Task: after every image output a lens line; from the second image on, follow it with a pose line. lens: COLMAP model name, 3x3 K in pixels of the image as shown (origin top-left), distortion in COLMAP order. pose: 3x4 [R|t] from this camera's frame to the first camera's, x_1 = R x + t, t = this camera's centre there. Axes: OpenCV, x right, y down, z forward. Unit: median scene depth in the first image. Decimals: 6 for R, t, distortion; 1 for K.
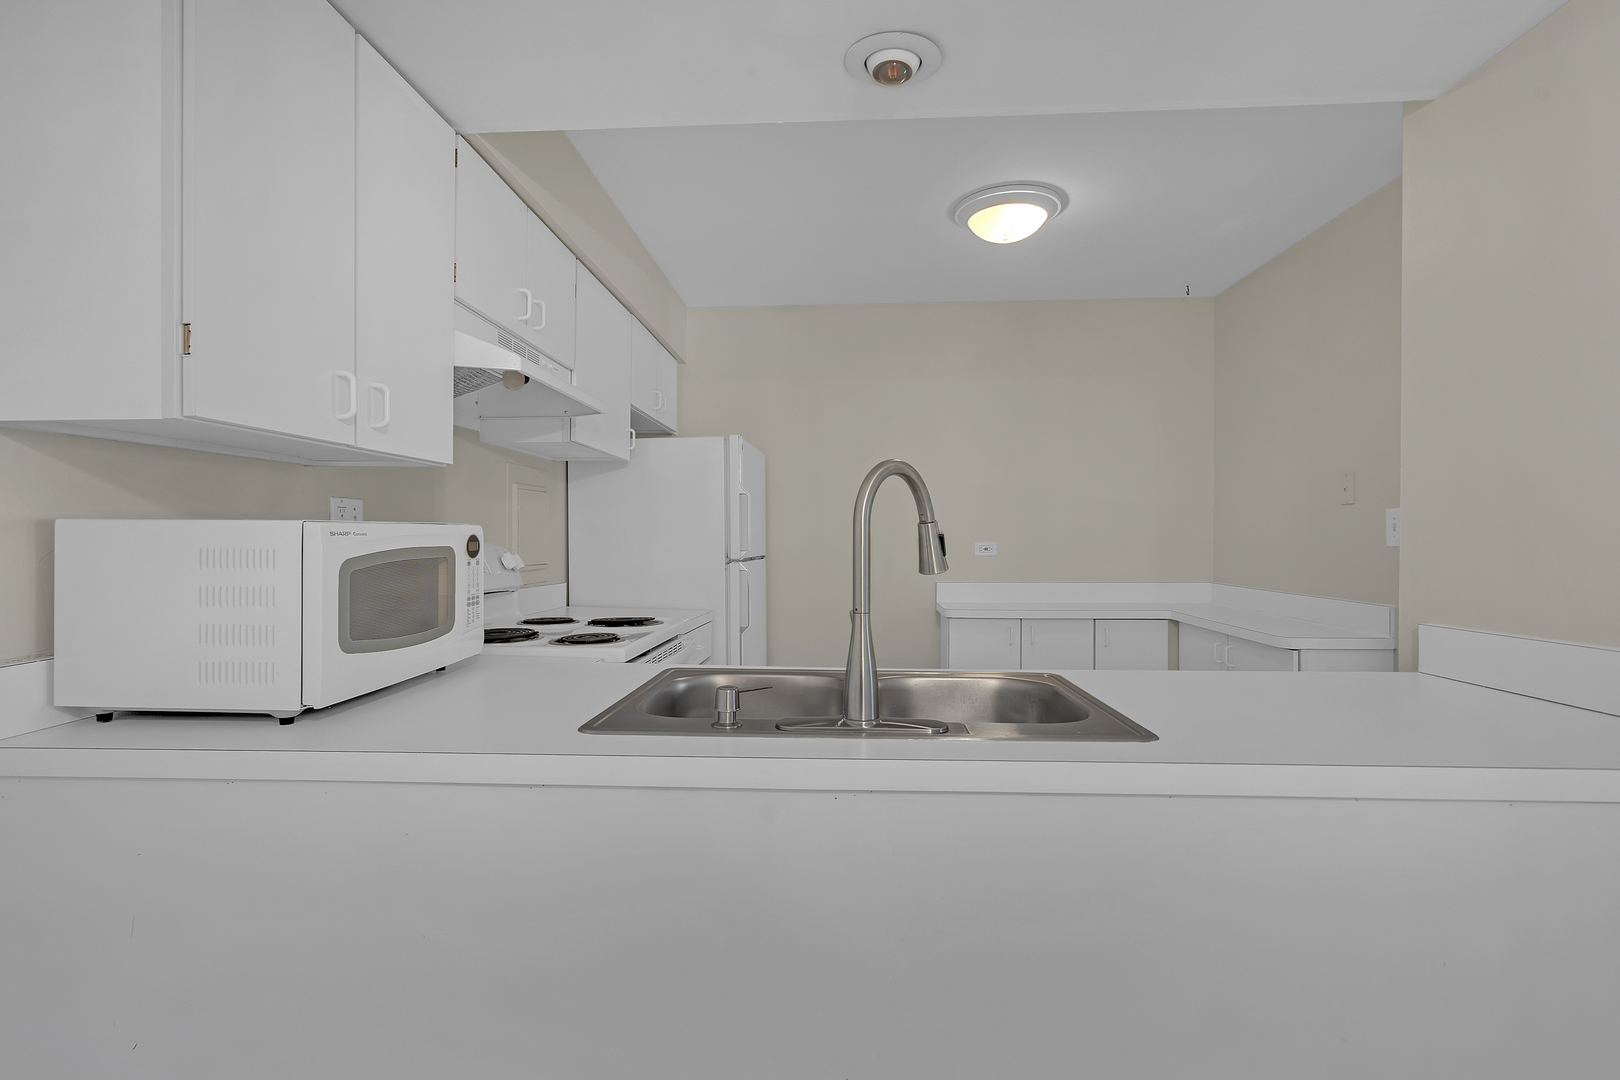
lens RADIAL K [[766.4, 0, 819.6], [0, 766.4, 537.2], [0, 0, 1]] dist [-0.000810, -0.000206]
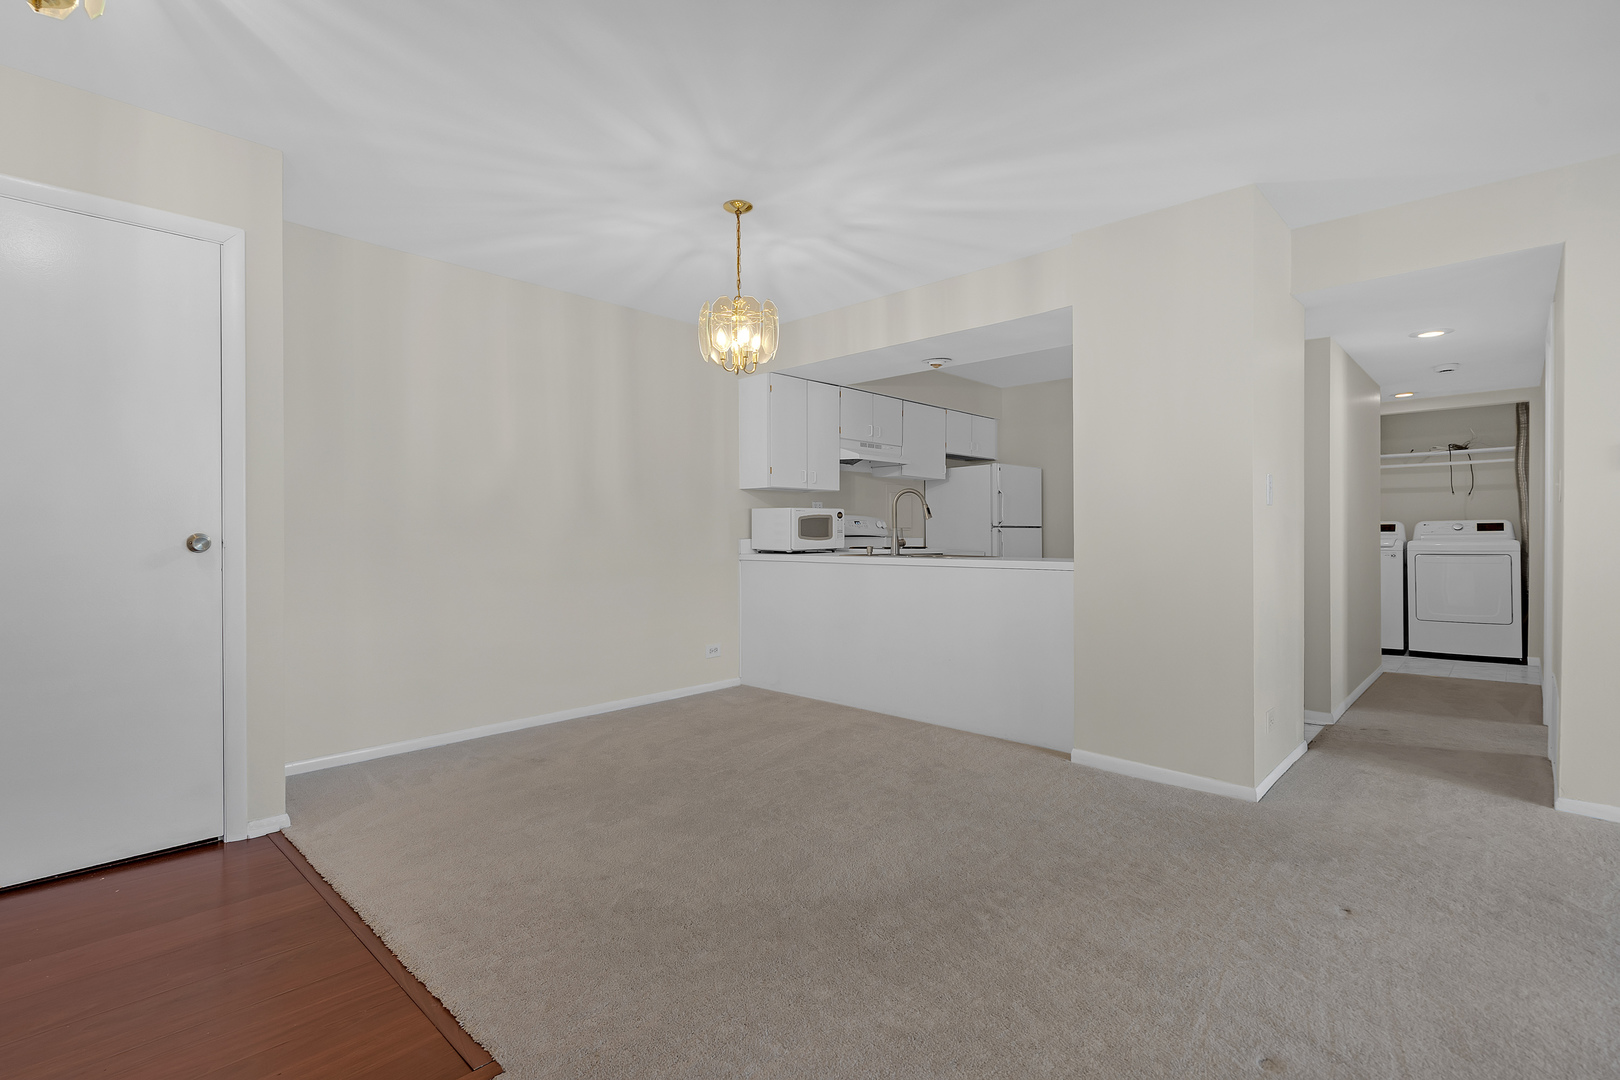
lens RADIAL K [[766.4, 0, 819.6], [0, 766.4, 537.2], [0, 0, 1]] dist [-0.000810, -0.000206]
pose [[0.761210, 0.003502, -0.648496, 1.825162], [0.003447, 0.999949, 0.009446, 0.083735], [0.648496, -0.009426, 0.761159, -1.780335]]
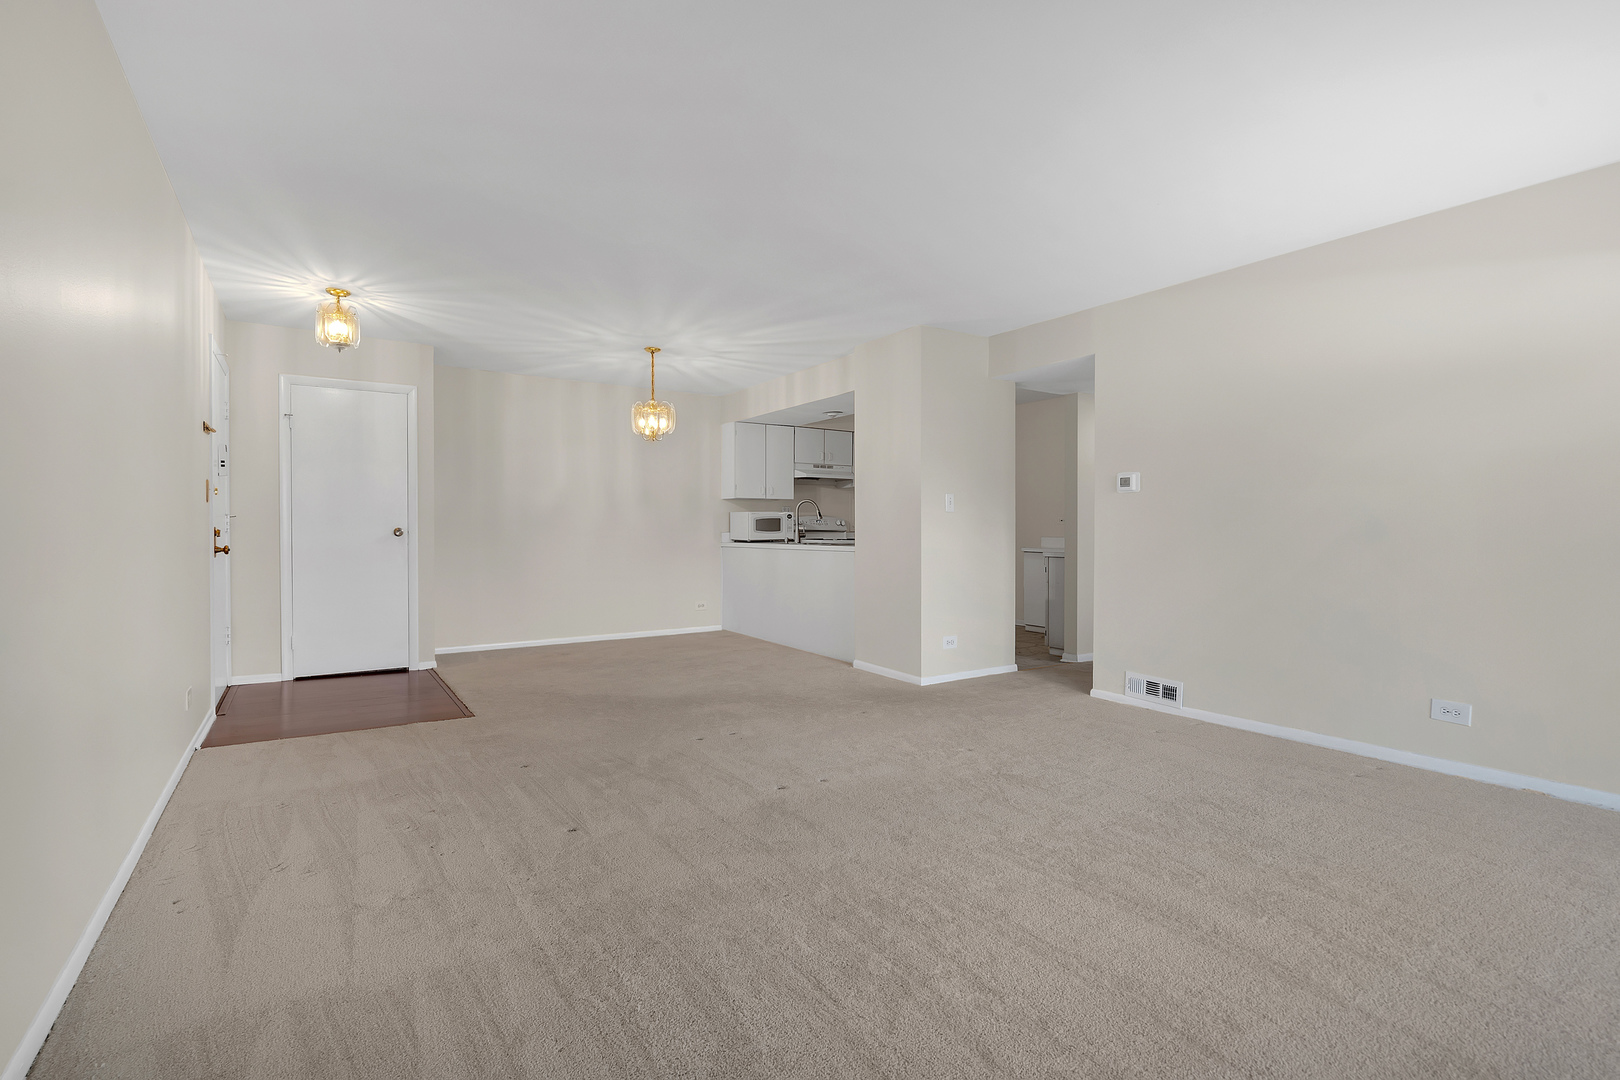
lens RADIAL K [[775.3, 0, 810.0], [0, 775.3, 540.0], [0, 0, 1]] dist [-0.001062, -0.000080]
pose [[0.577383, 0.011502, -0.816392, 4.033162], [0.003021, 0.999864, 0.016223, 0.090467], [0.816468, -0.011833, 0.577270, -1.930372]]
